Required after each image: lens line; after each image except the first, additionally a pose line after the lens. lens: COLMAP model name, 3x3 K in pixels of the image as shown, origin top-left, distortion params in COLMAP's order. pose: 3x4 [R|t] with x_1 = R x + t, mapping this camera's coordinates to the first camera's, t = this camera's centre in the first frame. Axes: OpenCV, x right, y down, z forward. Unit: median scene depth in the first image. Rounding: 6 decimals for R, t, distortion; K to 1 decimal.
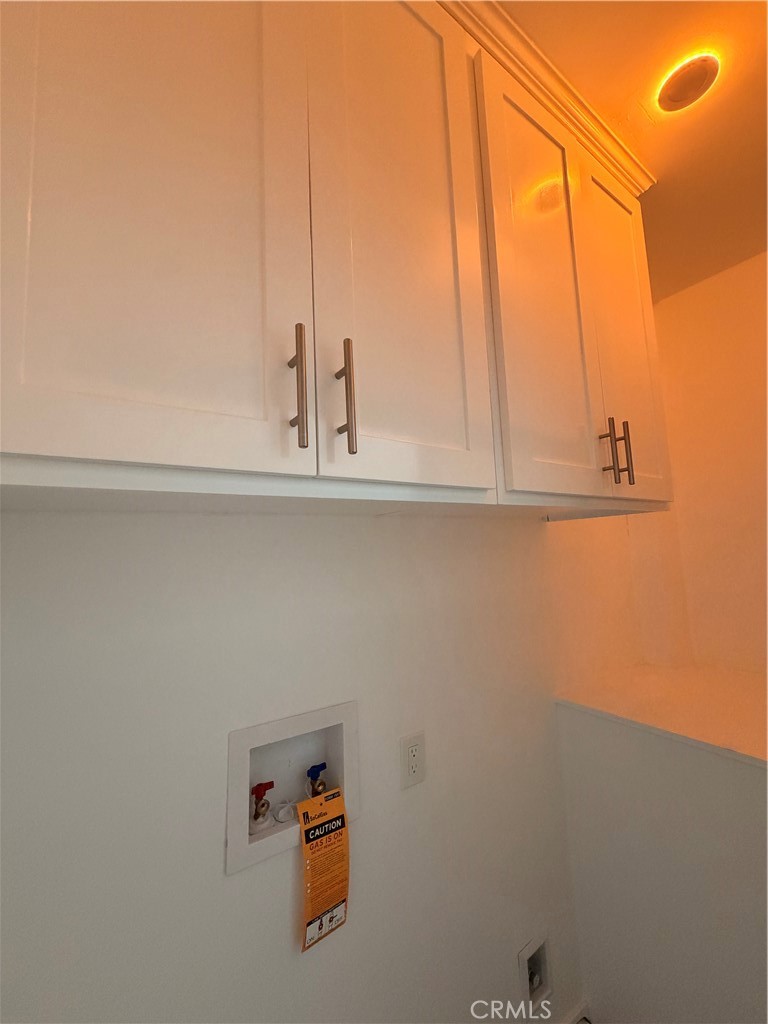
lens RADIAL K [[416.7, 0, 383.4], [0, 416.7, 507.9], [0, 0, 1]] dist [-0.002711, 0.001004]
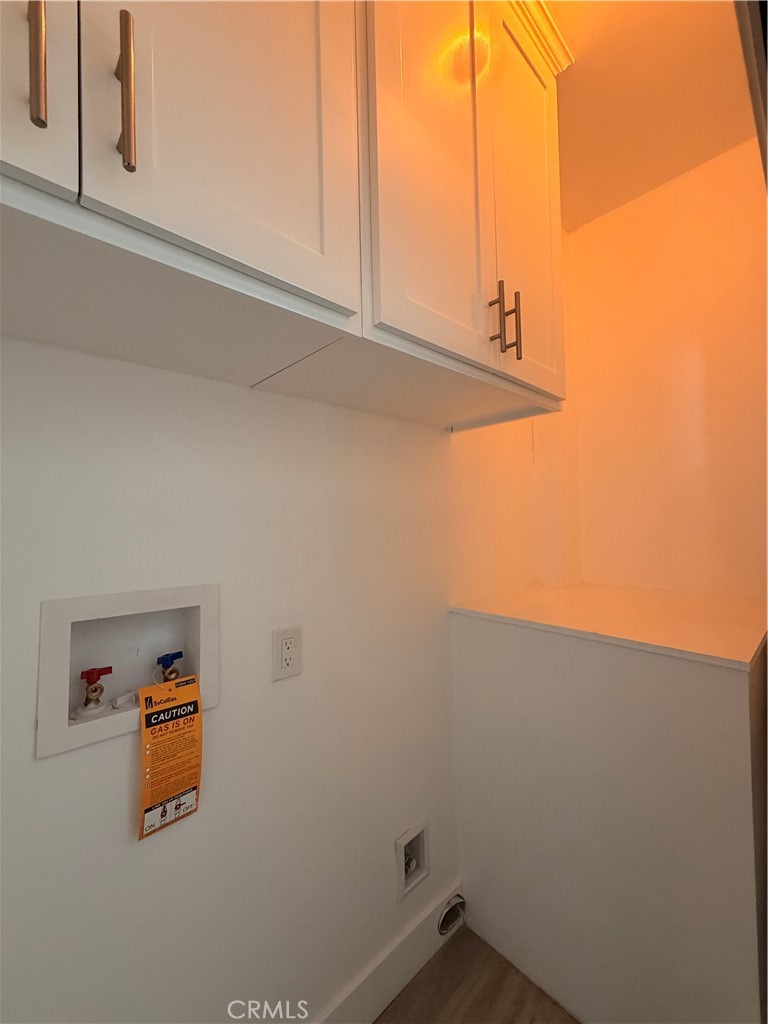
lens RADIAL K [[416.7, 0, 385.9], [0, 416.7, 511.0], [0, 0, 1]] dist [-0.002711, 0.001004]
pose [[0.988694, 0.023825, 0.148042, 0.169597], [-0.035314, 0.996522, 0.075472, 0.244075], [-0.145729, -0.079846, 0.986097, 0.077716]]
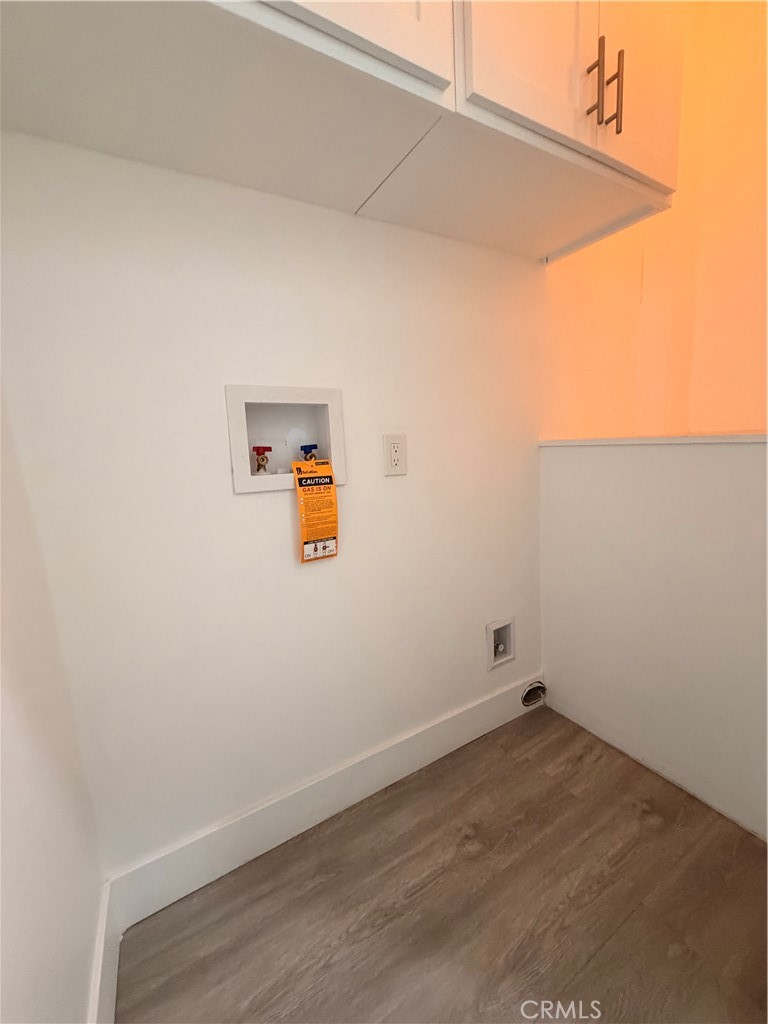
lens RADIAL K [[416.7, 0, 383.0], [0, 416.7, 518.4], [0, 0, 1]] dist [-0.002711, 0.001004]
pose [[0.997131, -0.005395, -0.075503, 0.144503], [0.025898, 0.961578, 0.273306, 0.536800], [0.071127, -0.274478, 0.958959, -0.178045]]
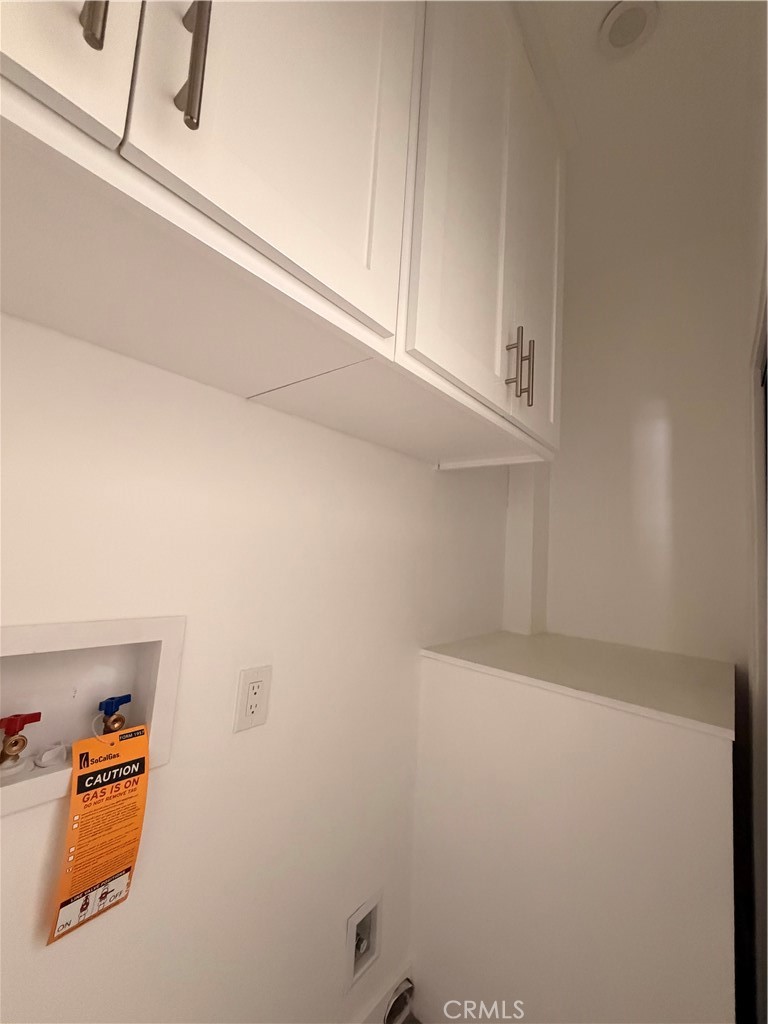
lens RADIAL K [[416.7, 0, 385.1], [0, 416.7, 509.9], [0, 0, 1]] dist [-0.002711, 0.001004]
pose [[0.957027, 0.128750, 0.259852, 0.069109], [-0.131988, 0.991239, -0.005025, 0.240672], [-0.258223, -0.029488, 0.965635, 0.173852]]
